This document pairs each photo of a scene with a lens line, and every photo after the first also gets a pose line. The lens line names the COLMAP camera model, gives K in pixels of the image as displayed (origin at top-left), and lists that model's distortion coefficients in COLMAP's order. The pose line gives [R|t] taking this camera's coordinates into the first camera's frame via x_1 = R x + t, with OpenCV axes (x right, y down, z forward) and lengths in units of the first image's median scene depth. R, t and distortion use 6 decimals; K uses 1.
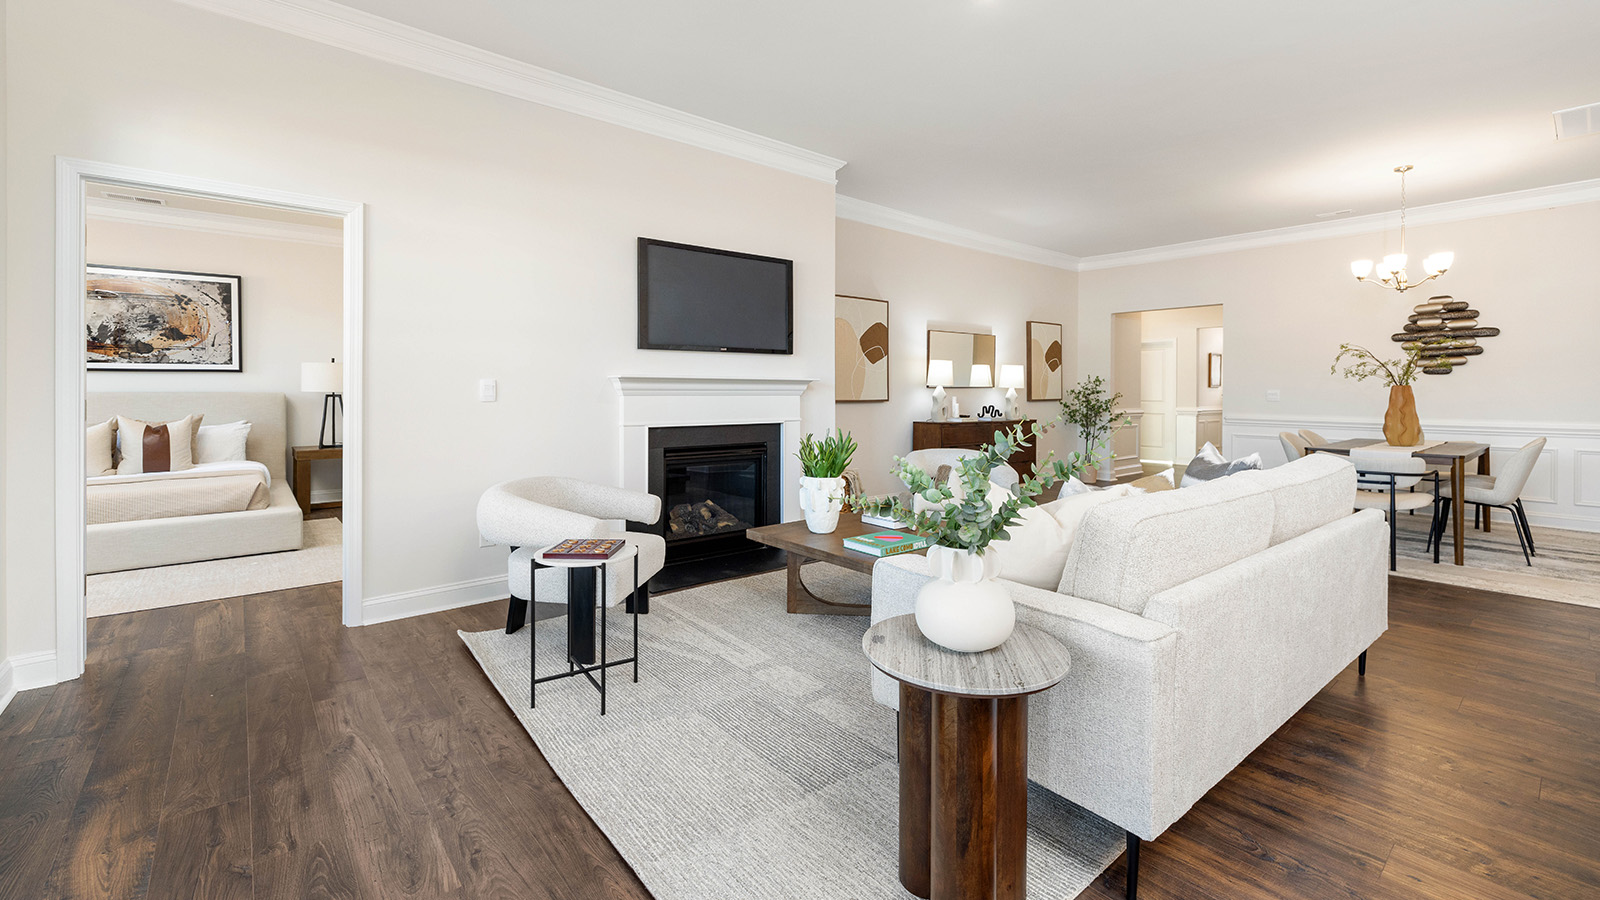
lens RADIAL K [[674.1, 0, 804.6], [0, 674.1, 385.8], [0, 0, 1]] dist [0.001385, 0.000202]
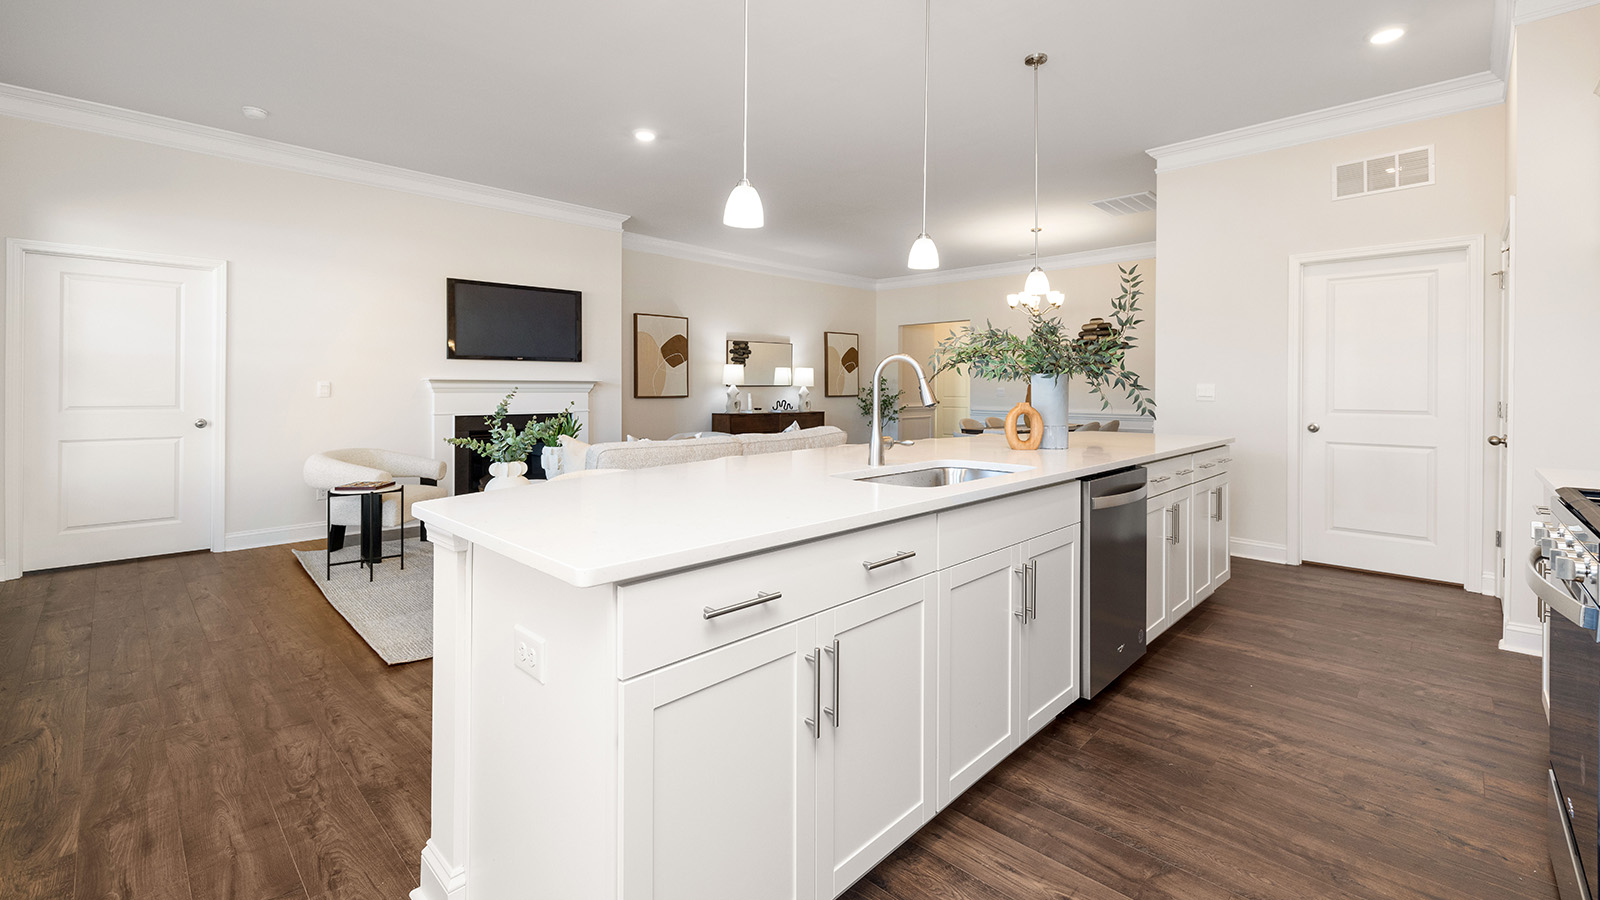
lens RADIAL K [[674.1, 0, 805.1], [0, 674.1, 379.9], [0, 0, 1]] dist [0.001385, 0.000202]
pose [[0.995301, 0.000133, 0.096830, 0.284271], [0.000269, 0.999991, -0.004146, -0.004772], [-0.096829, 0.004152, 0.995292, -0.362271]]
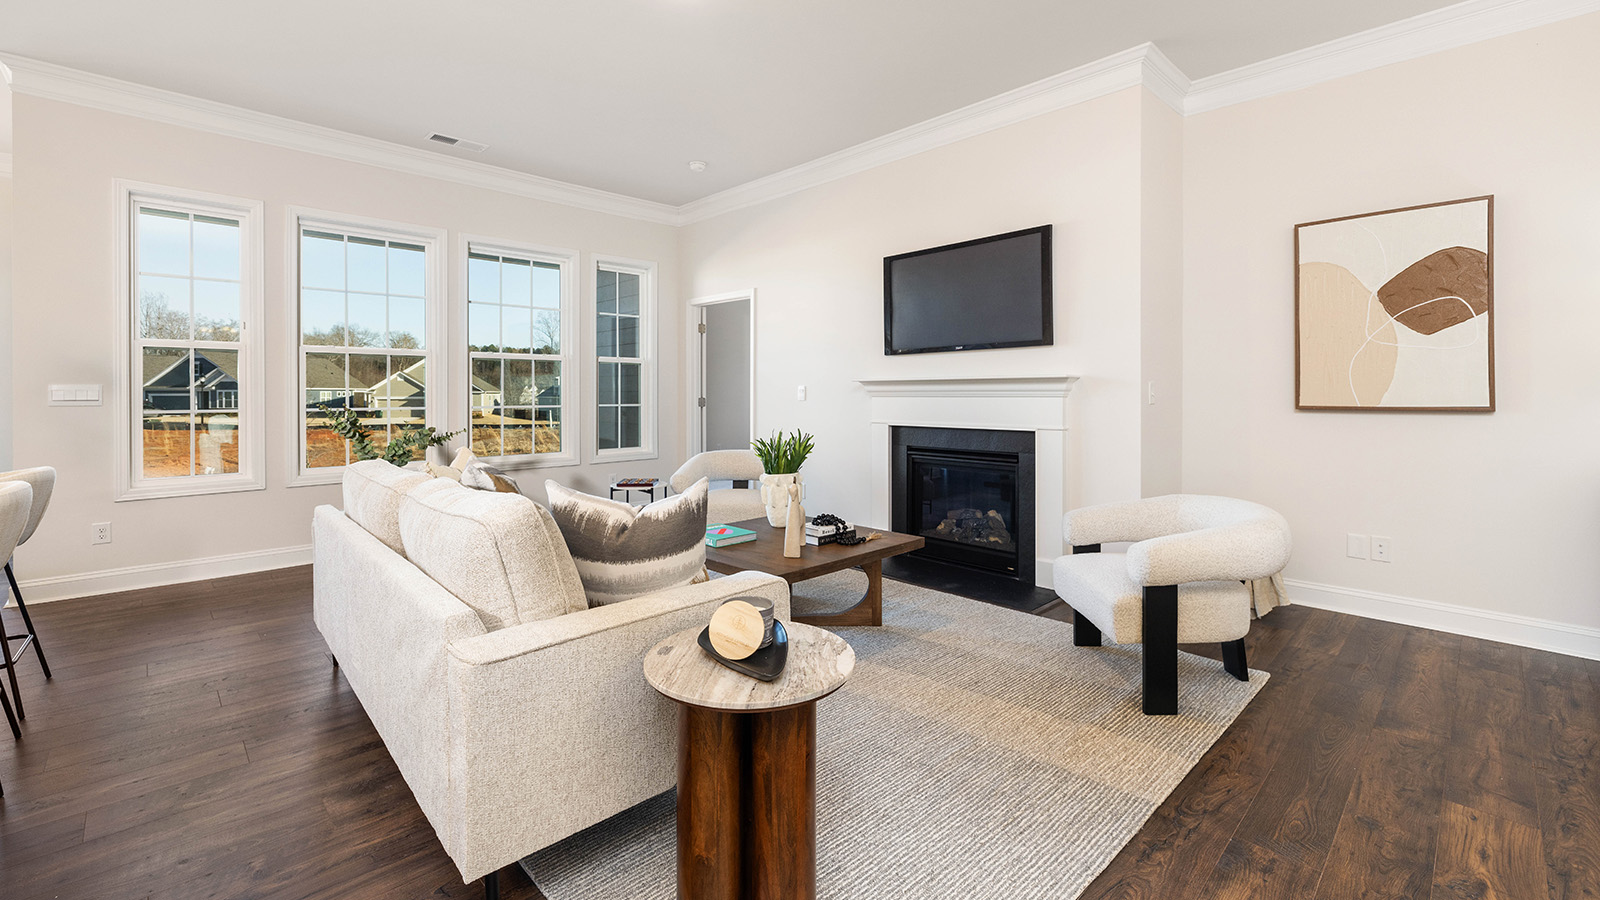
lens RADIAL K [[674.1, 0, 798.6], [0, 674.1, 392.2], [0, 0, 1]] dist [0.001385, 0.000202]
pose [[0.067012, -0.004829, -0.997740, 0.717521], [0.012618, 0.999912, -0.003992, 0.008001], [0.997672, -0.012322, 0.067068, 0.632613]]
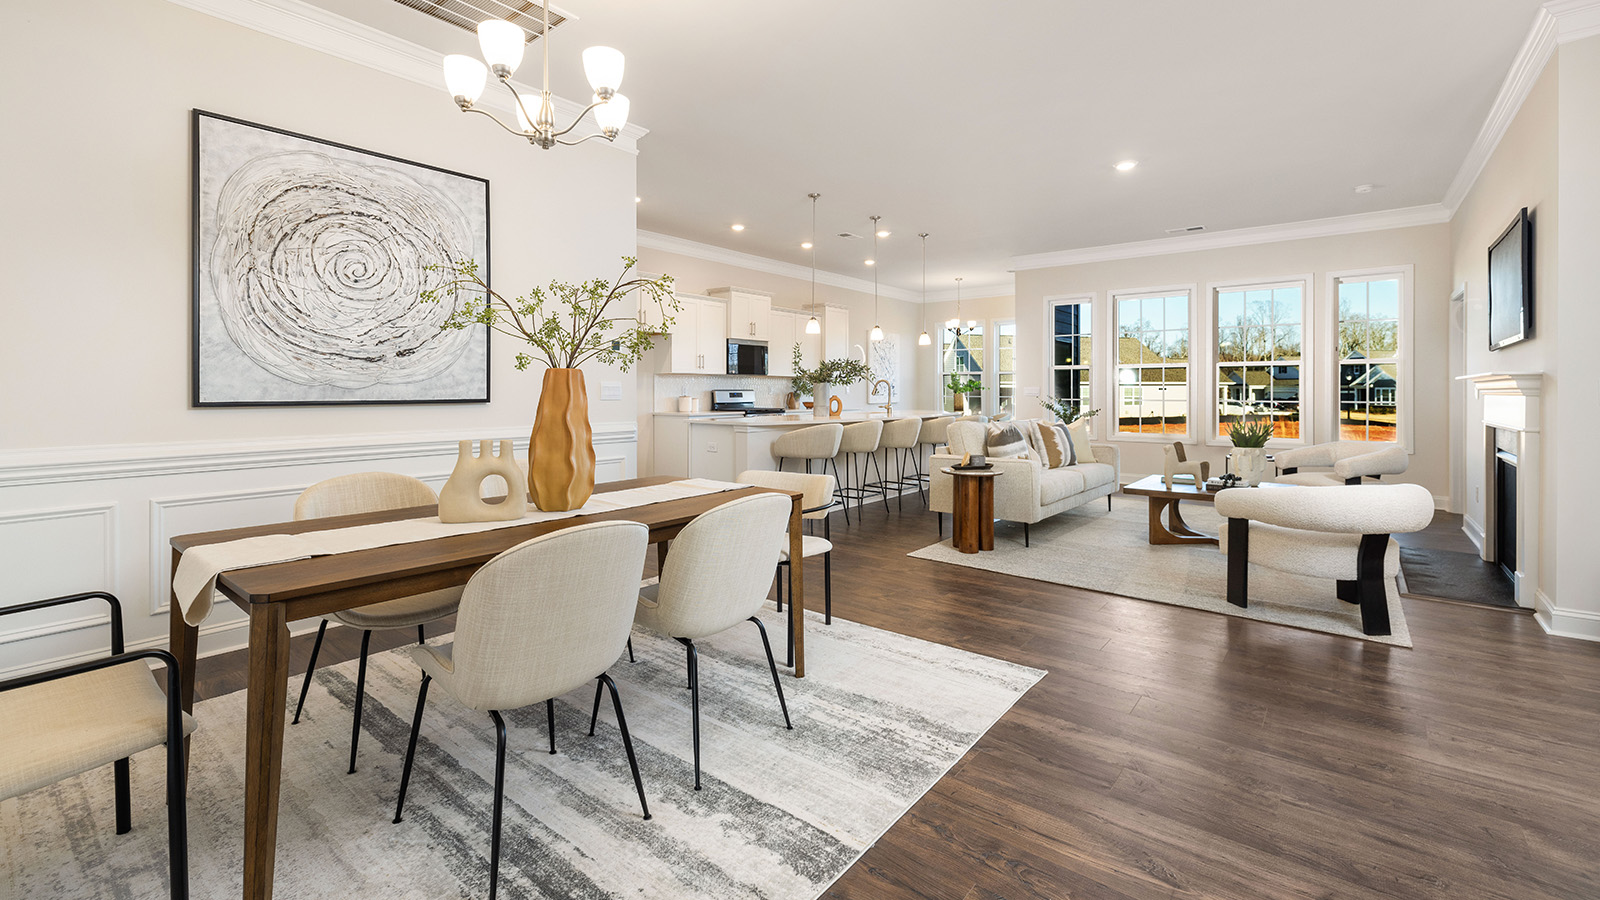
lens RADIAL K [[674.1, 0, 801.2], [0, 674.1, 388.2], [0, 0, 1]] dist [0.001385, 0.000202]
pose [[-0.982709, -0.005286, -0.185079, 0.841418], [-0.002587, 0.999887, -0.014821, 0.017803], [0.185136, -0.014086, -0.982612, 1.507311]]
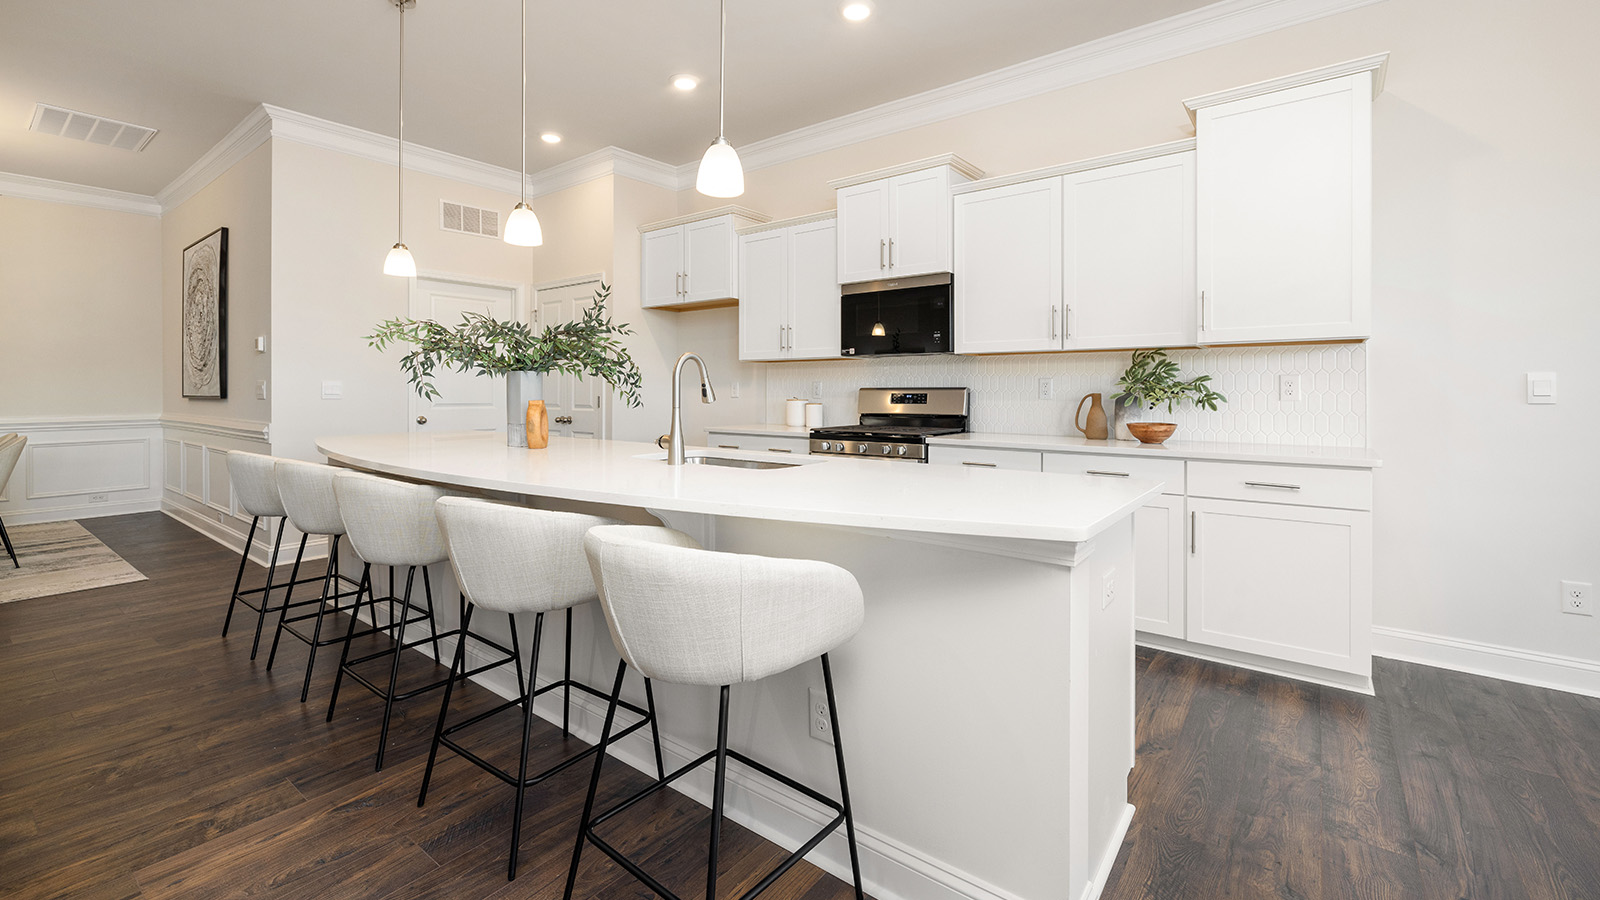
lens RADIAL K [[674.1, 0, 792.3], [0, 674.1, 387.3], [0, 0, 1]] dist [0.001385, 0.000202]
pose [[-0.199831, 0.001595, 0.979829, -0.071128], [-0.011830, 0.999922, -0.004041, 0.001294], [-0.979759, -0.012399, -0.199797, 0.098838]]
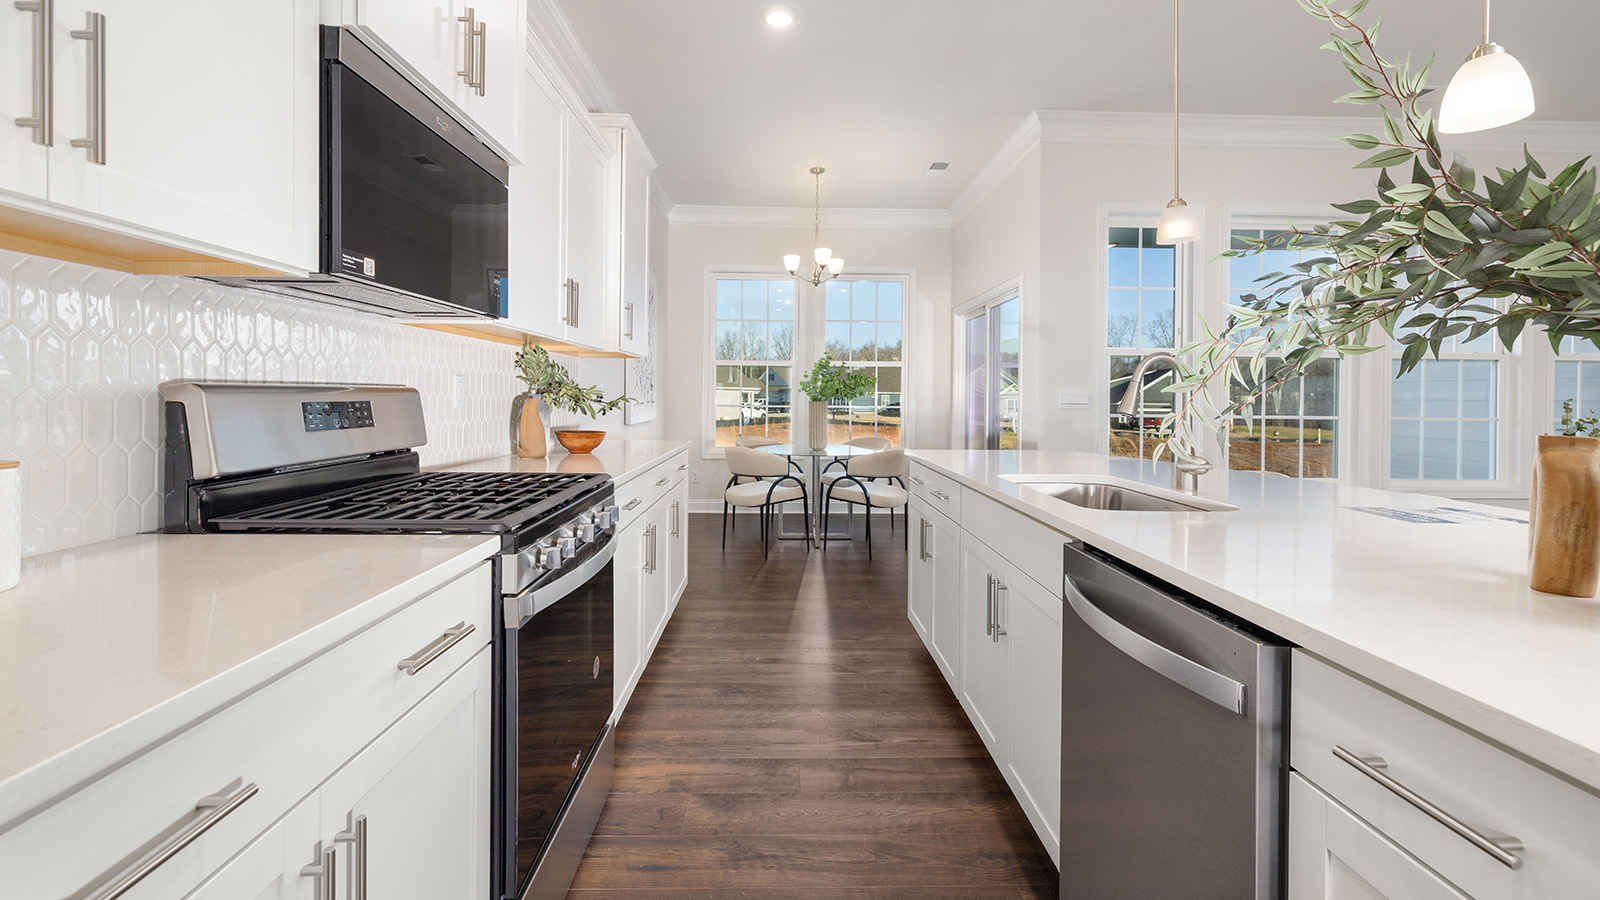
lens RADIAL K [[674.1, 0, 802.9], [0, 674.1, 400.6], [0, 0, 1]] dist [0.001385, 0.000202]
pose [[-0.620850, -0.004969, -0.783914, 0.795482], [-0.003999, 0.999987, -0.003171, 0.003336], [0.783919, 0.001166, -0.620862, 0.151849]]
